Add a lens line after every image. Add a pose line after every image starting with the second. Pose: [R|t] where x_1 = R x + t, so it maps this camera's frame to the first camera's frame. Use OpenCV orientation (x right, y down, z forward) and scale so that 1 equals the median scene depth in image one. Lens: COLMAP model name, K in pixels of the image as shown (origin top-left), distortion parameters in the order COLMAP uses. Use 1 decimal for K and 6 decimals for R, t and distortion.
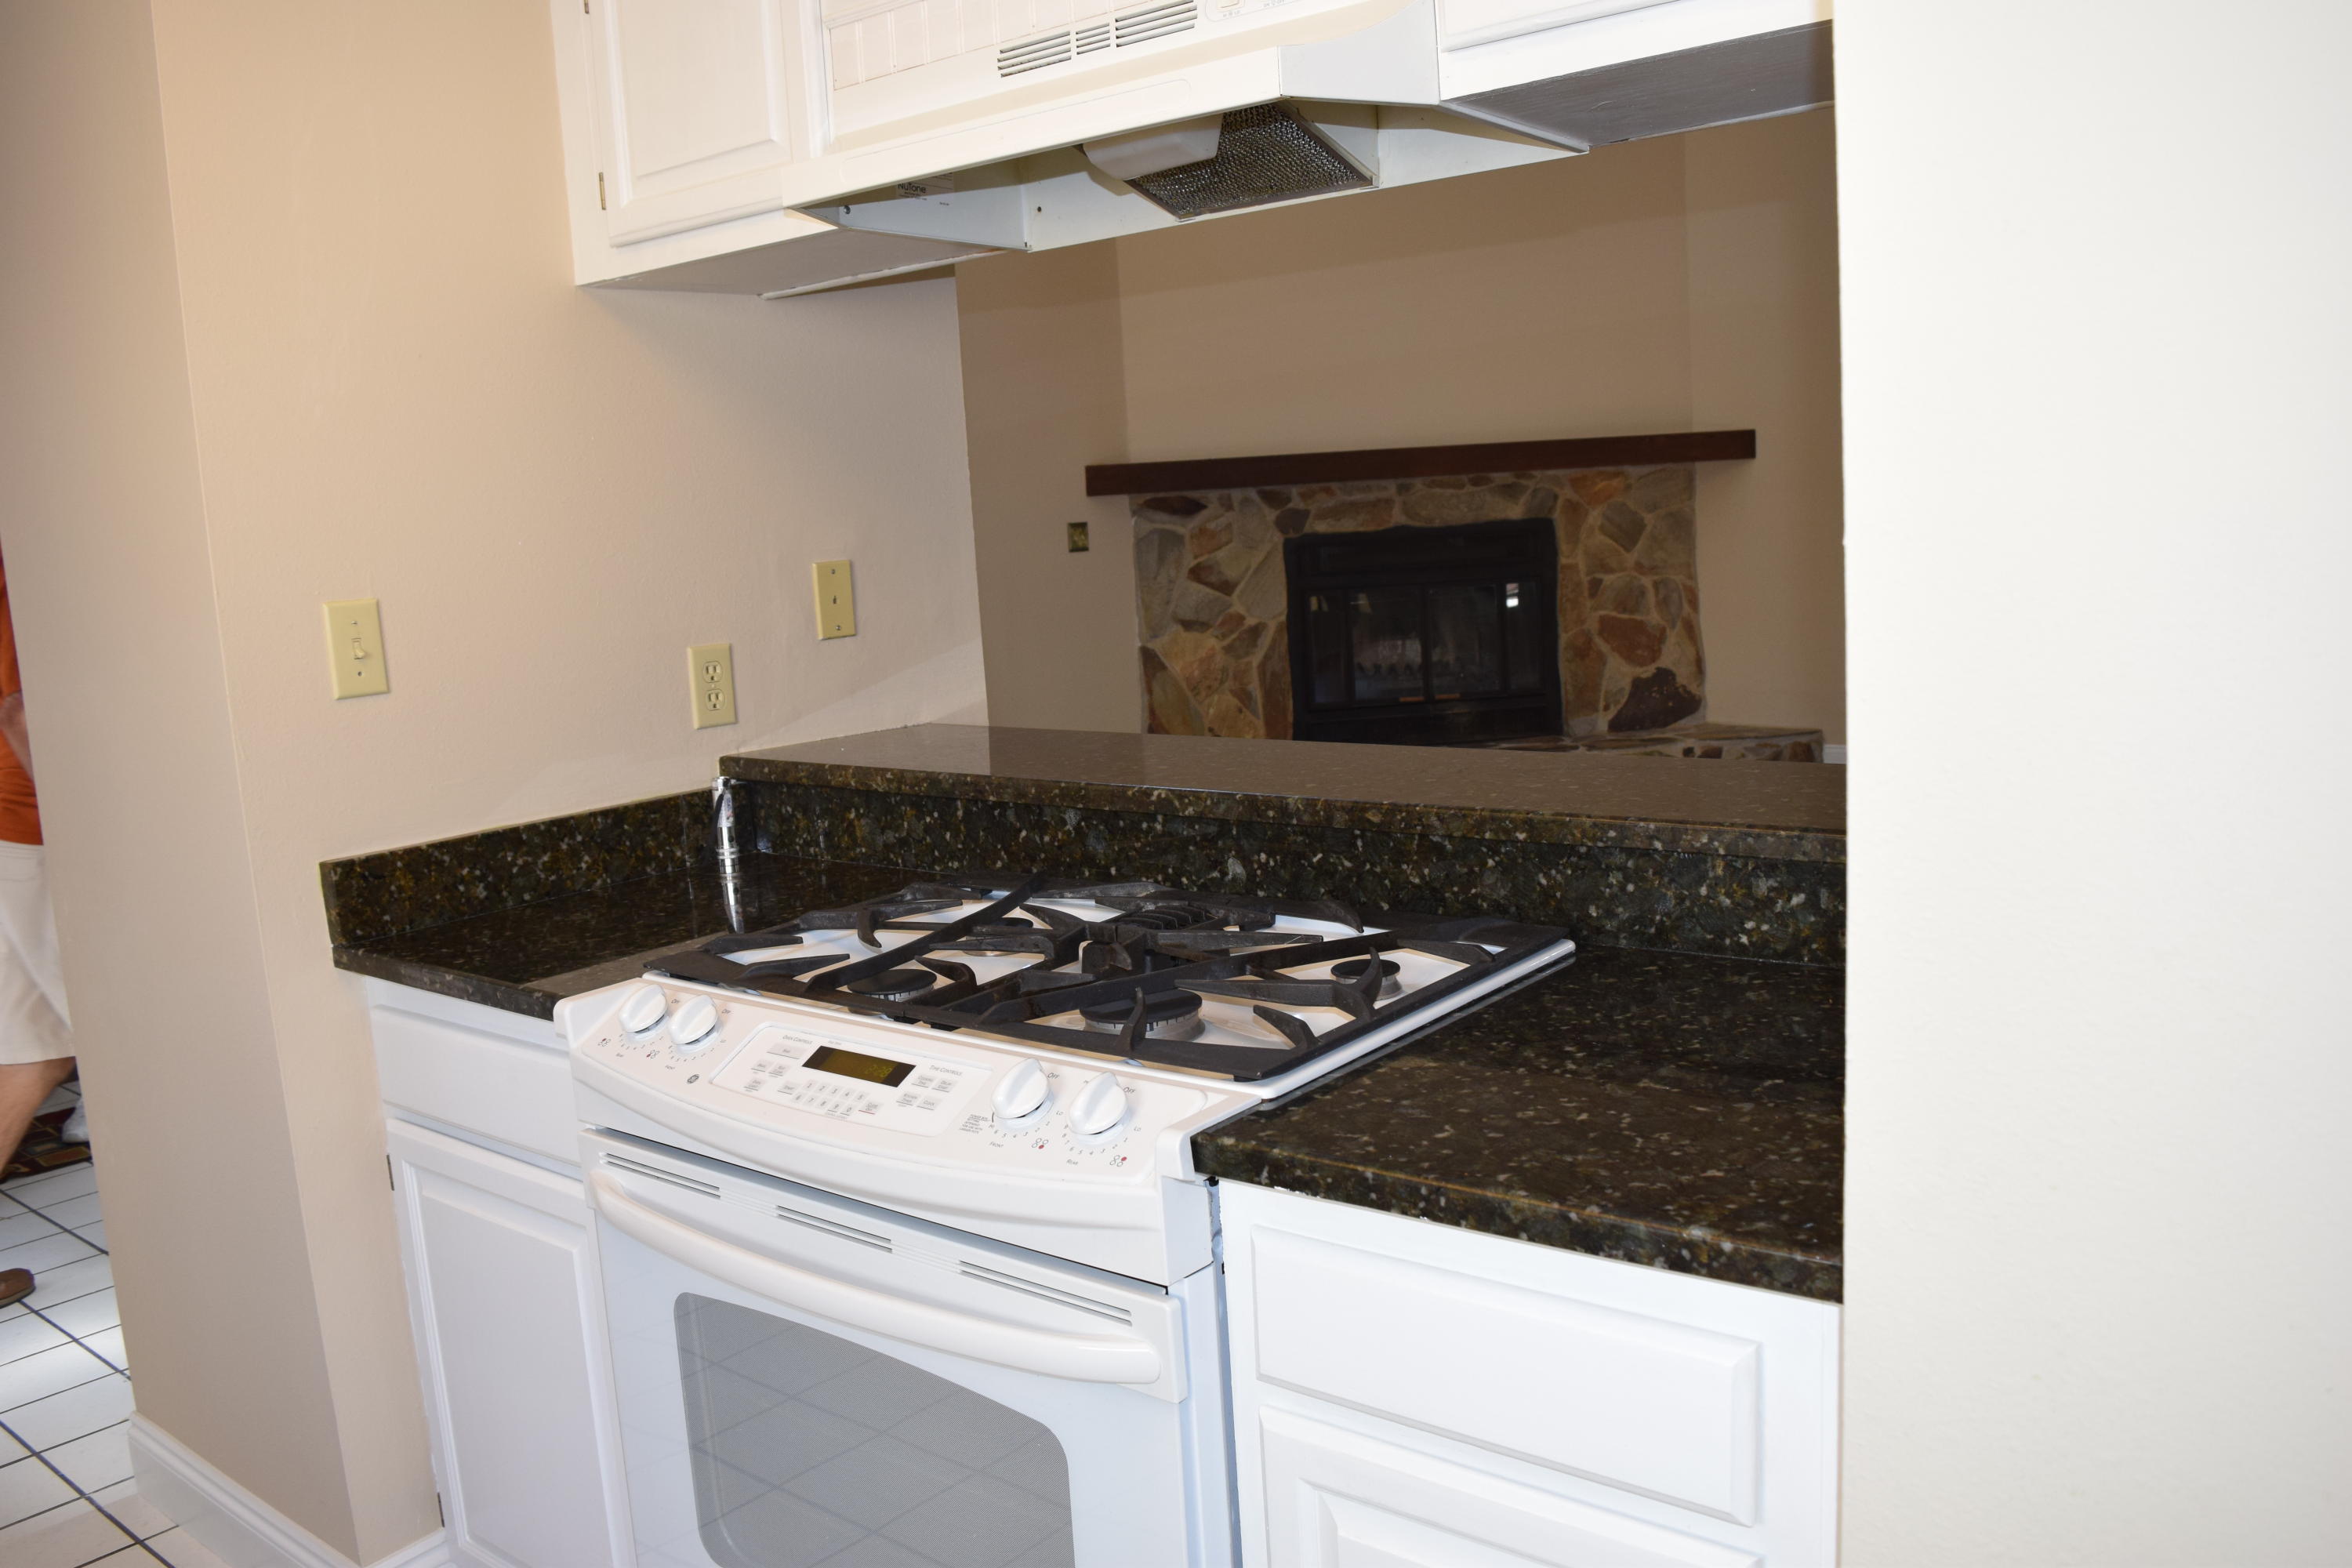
lens RADIAL K [[1857.5, 0, 1169.6], [0, 1857.5, 771.8], [0, 0, 1]] dist [-0.096210, 0.018948]
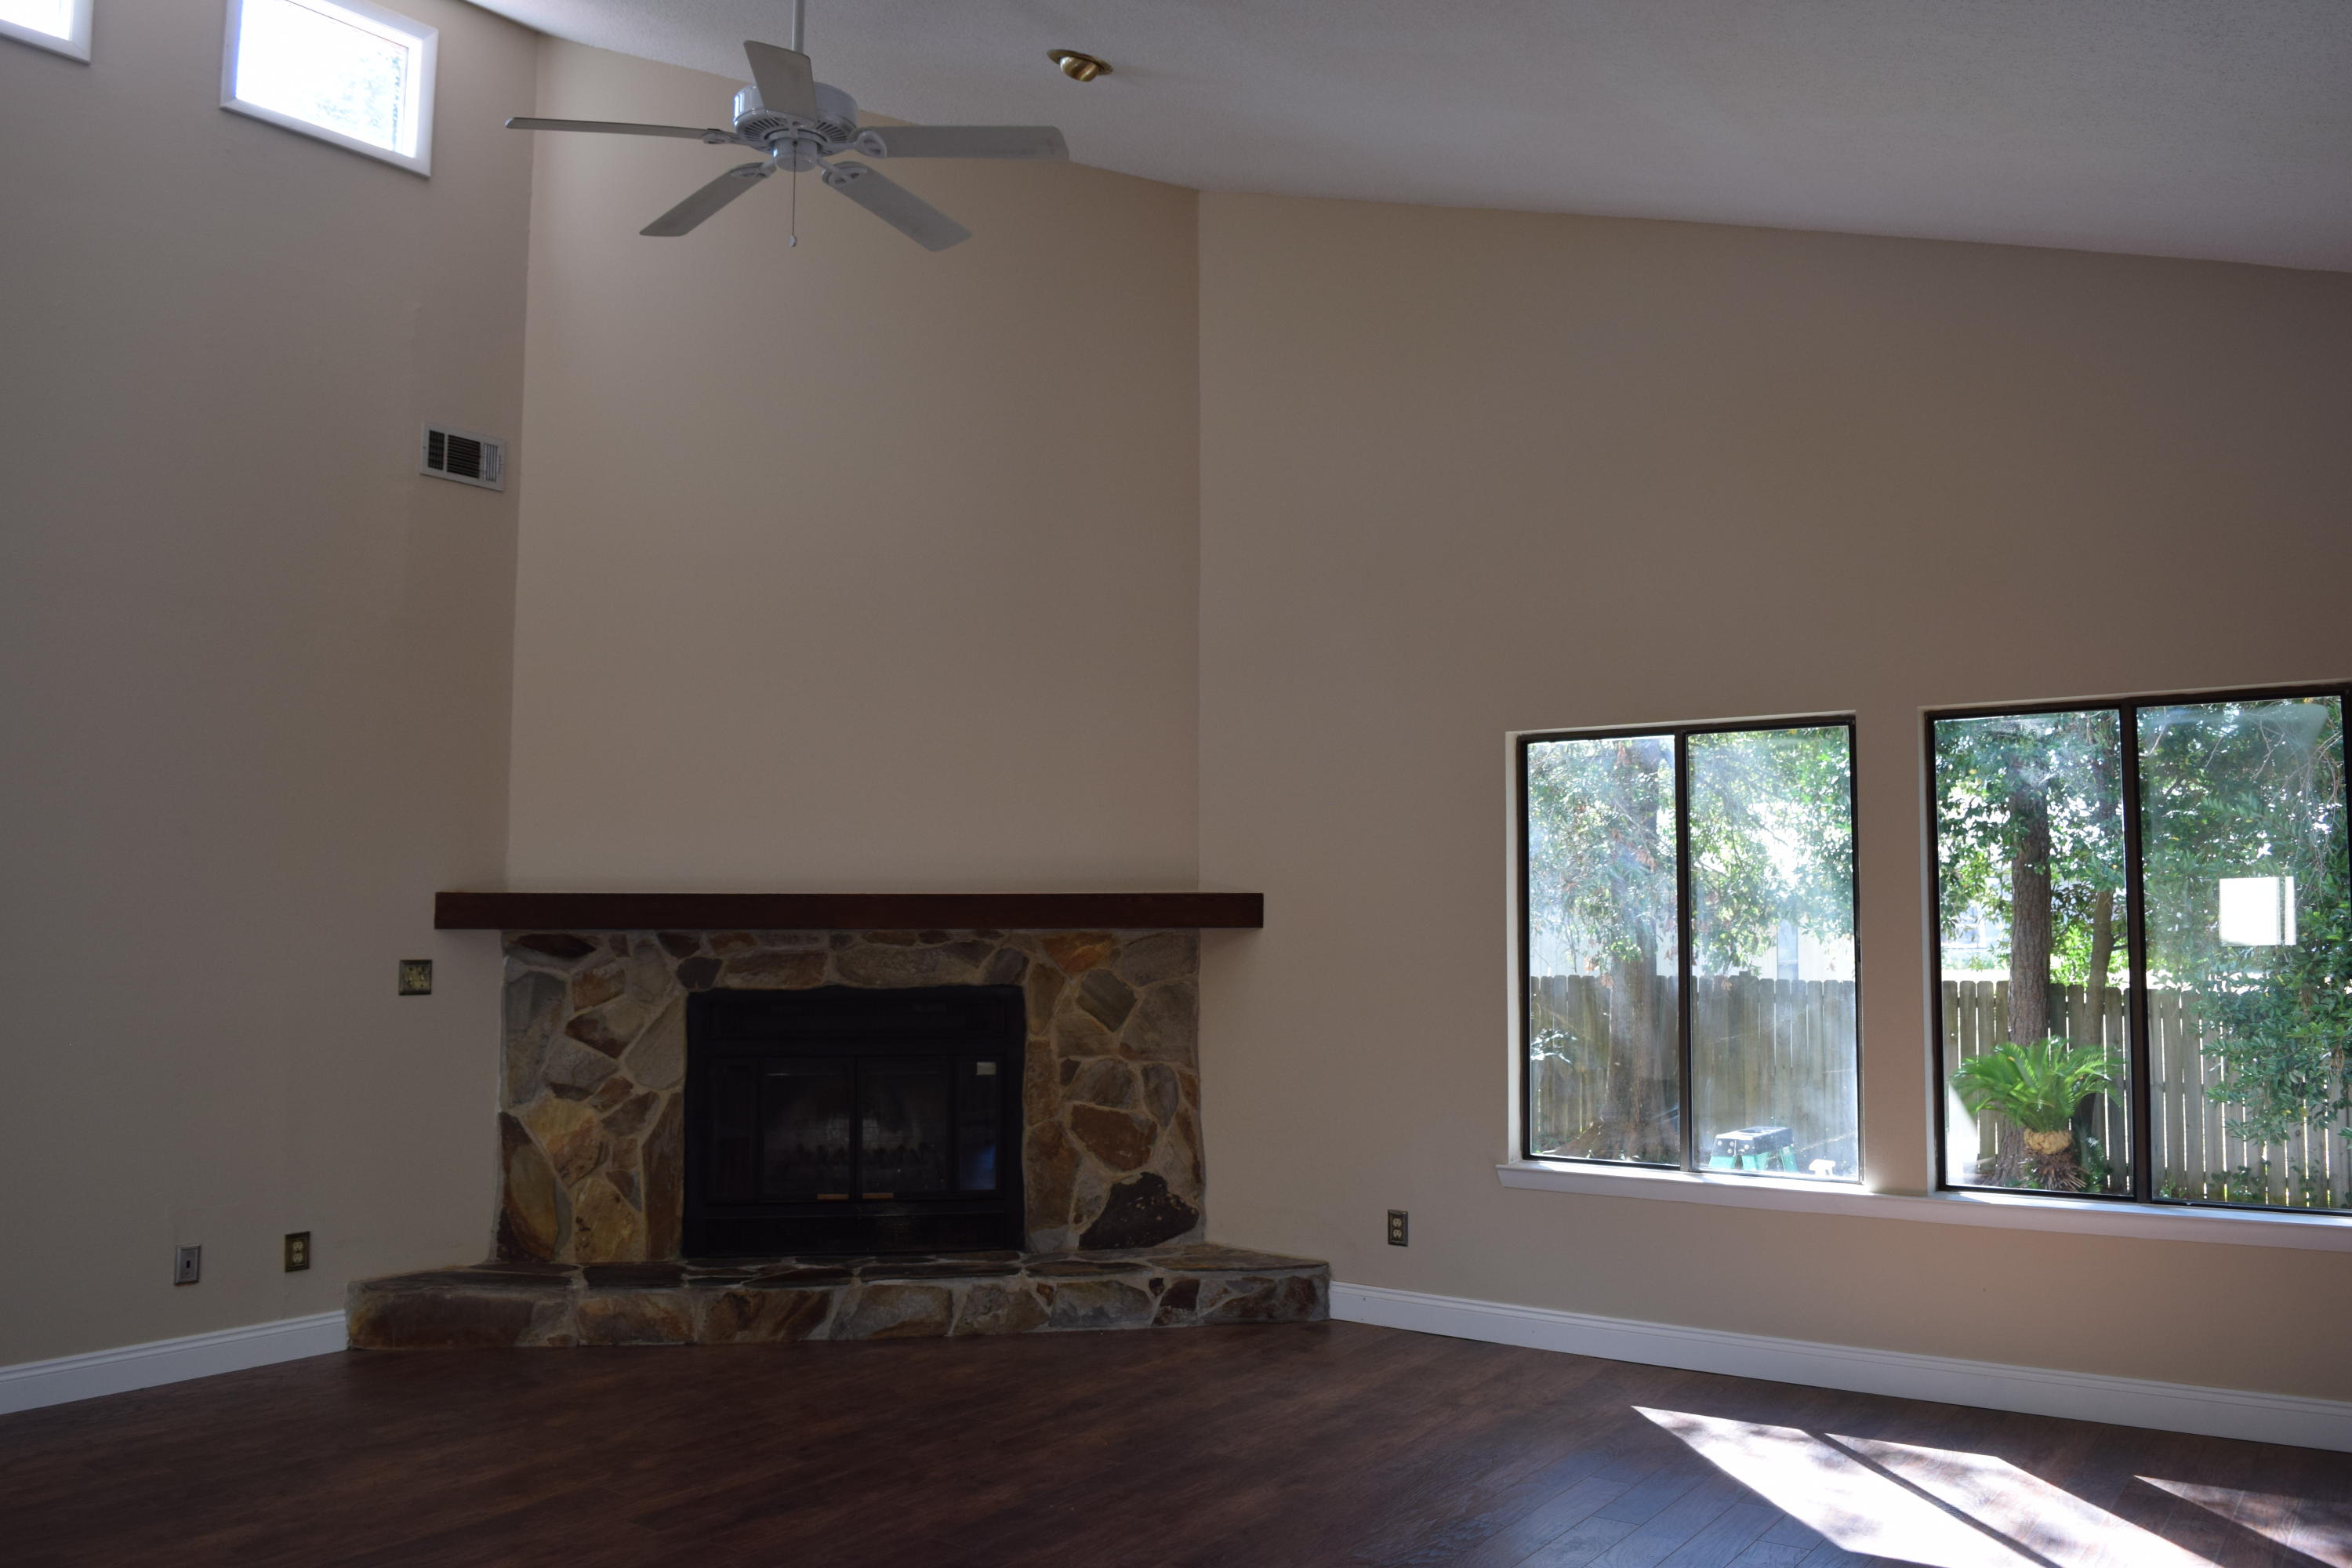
lens RADIAL K [[1857.5, 0, 1169.6], [0, 1857.5, 771.8], [0, 0, 1]] dist [-0.096210, 0.018948]
pose [[0.996898, 0.062343, 0.048032, 0.229968], [-0.050525, 0.974920, -0.216746, -0.053838], [-0.060340, 0.213647, 0.975046, 0.158574]]
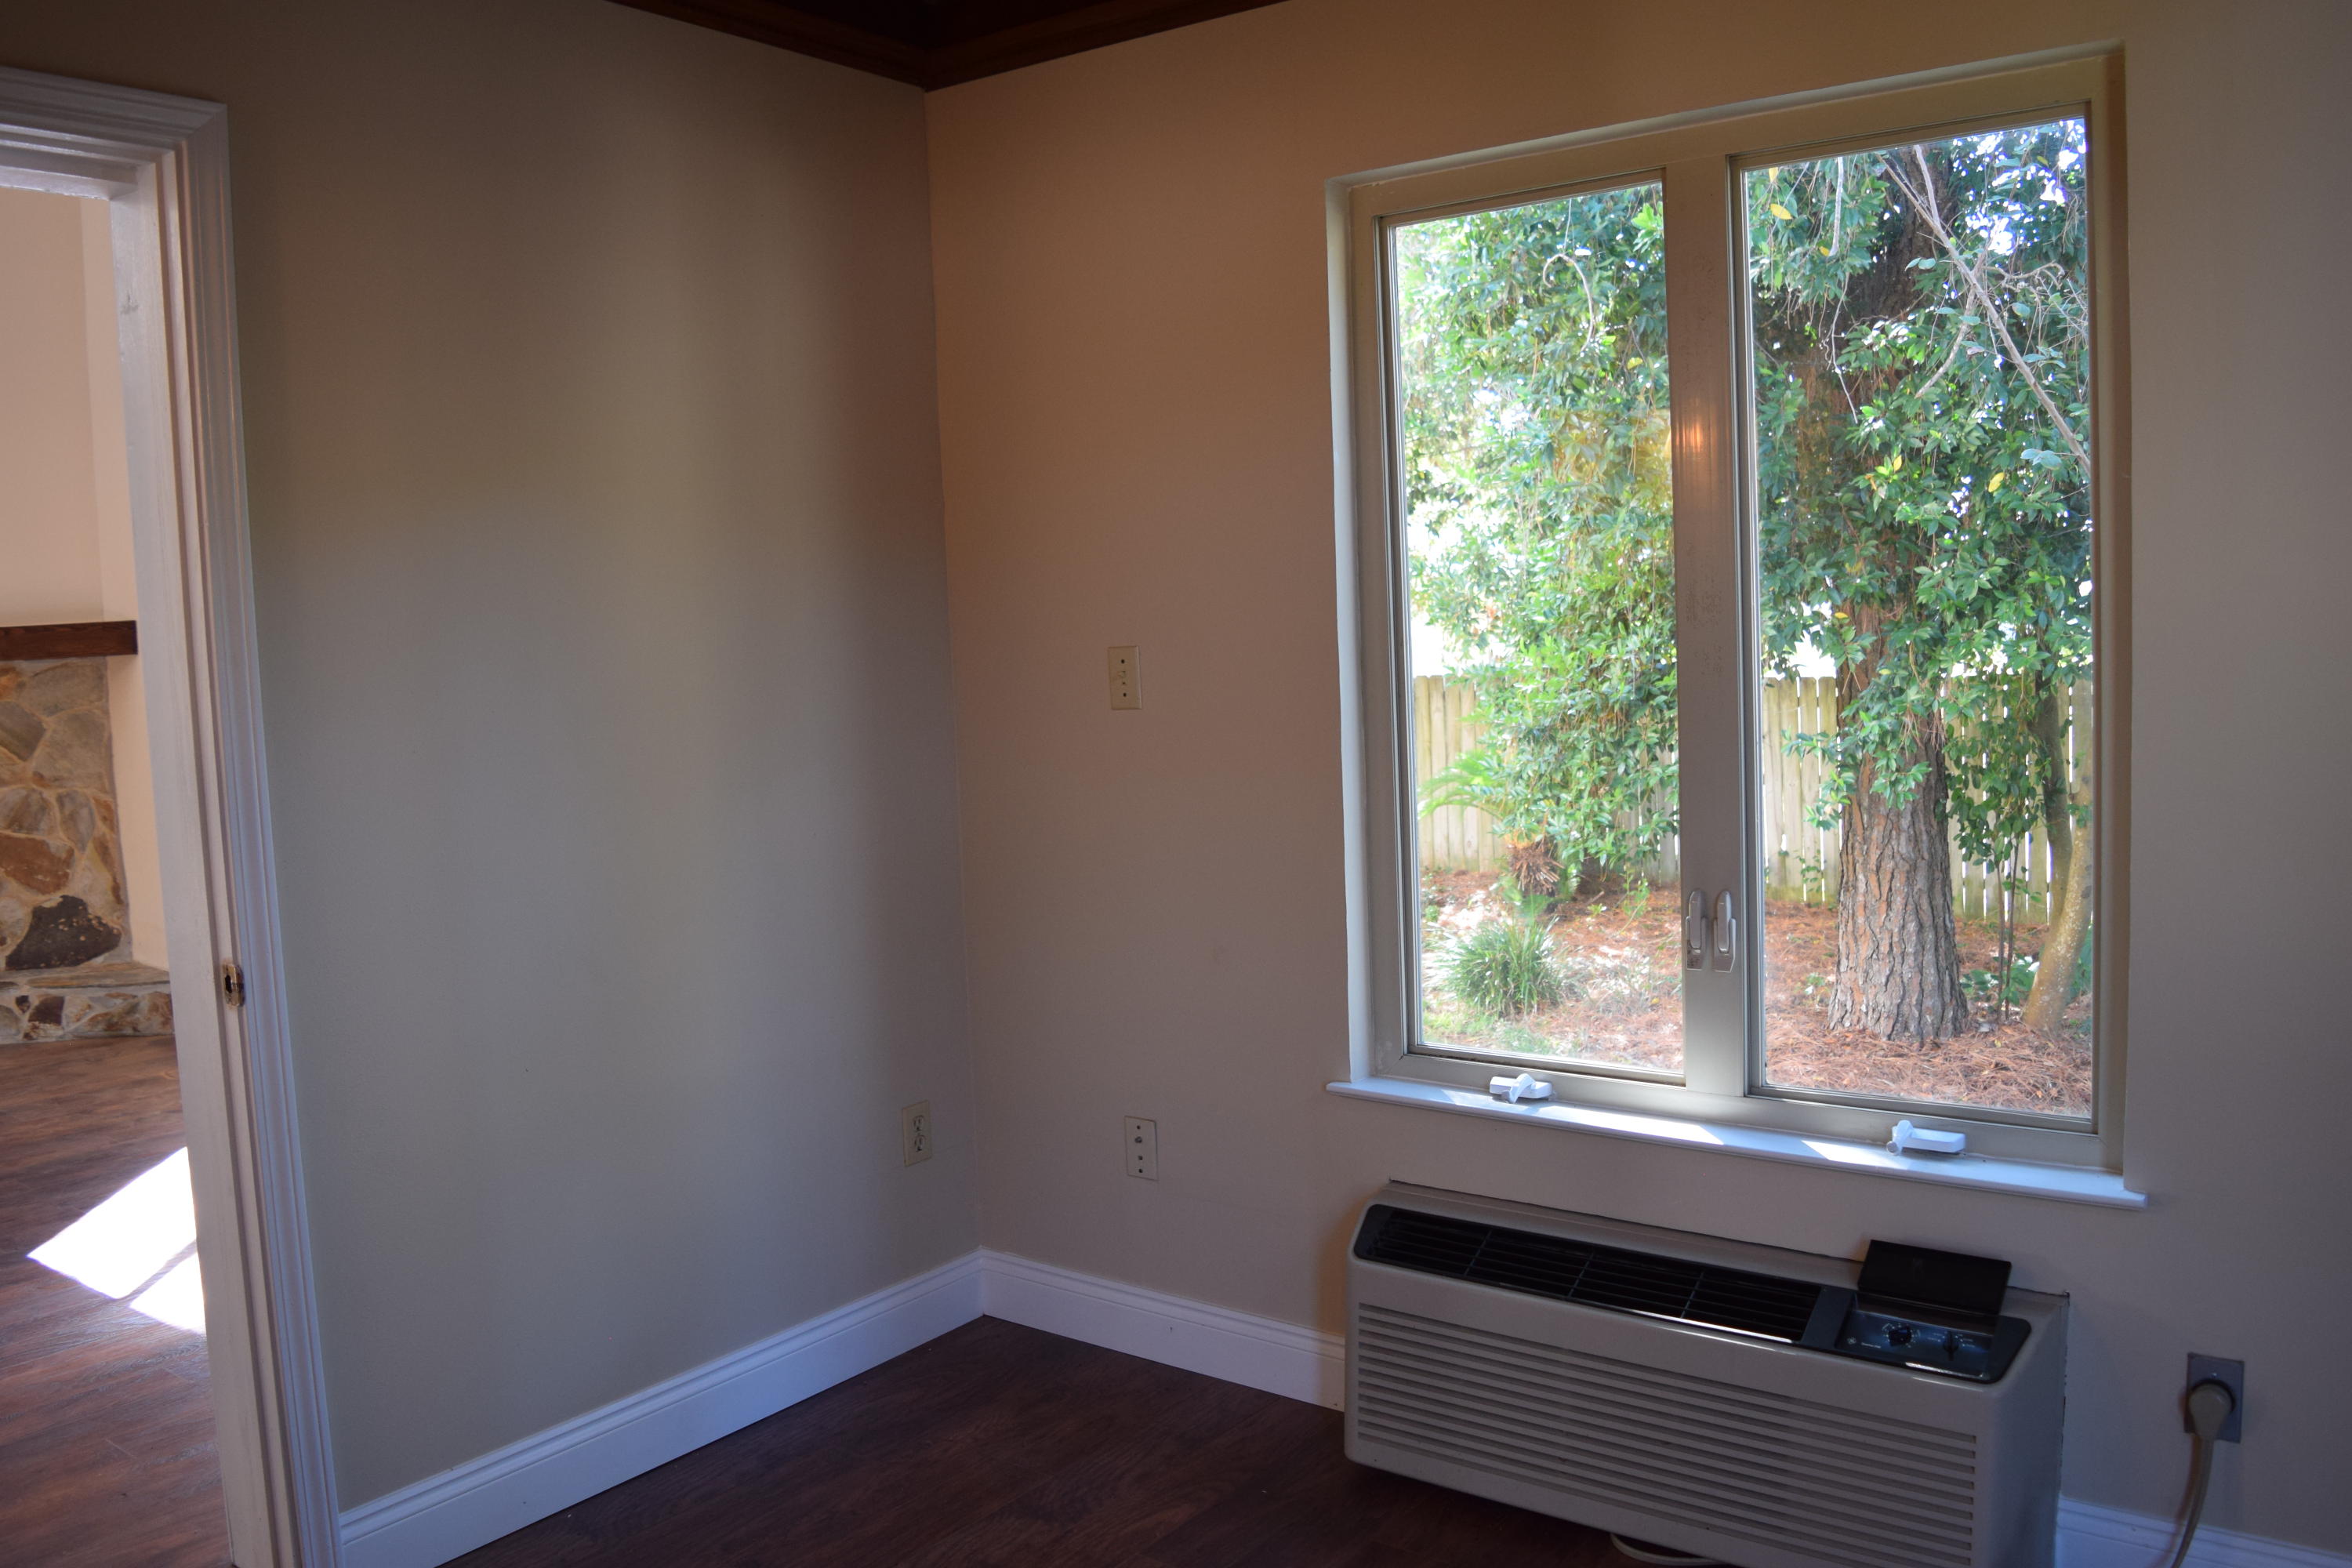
lens RADIAL K [[1857.5, 0, 1169.6], [0, 1857.5, 771.8], [0, 0, 1]] dist [-0.096210, 0.018948]
pose [[0.999323, 0.019463, 0.031215, 0.765303], [-0.017508, 0.997939, -0.061734, -0.073040], [-0.032353, 0.061145, 0.997604, 0.155288]]
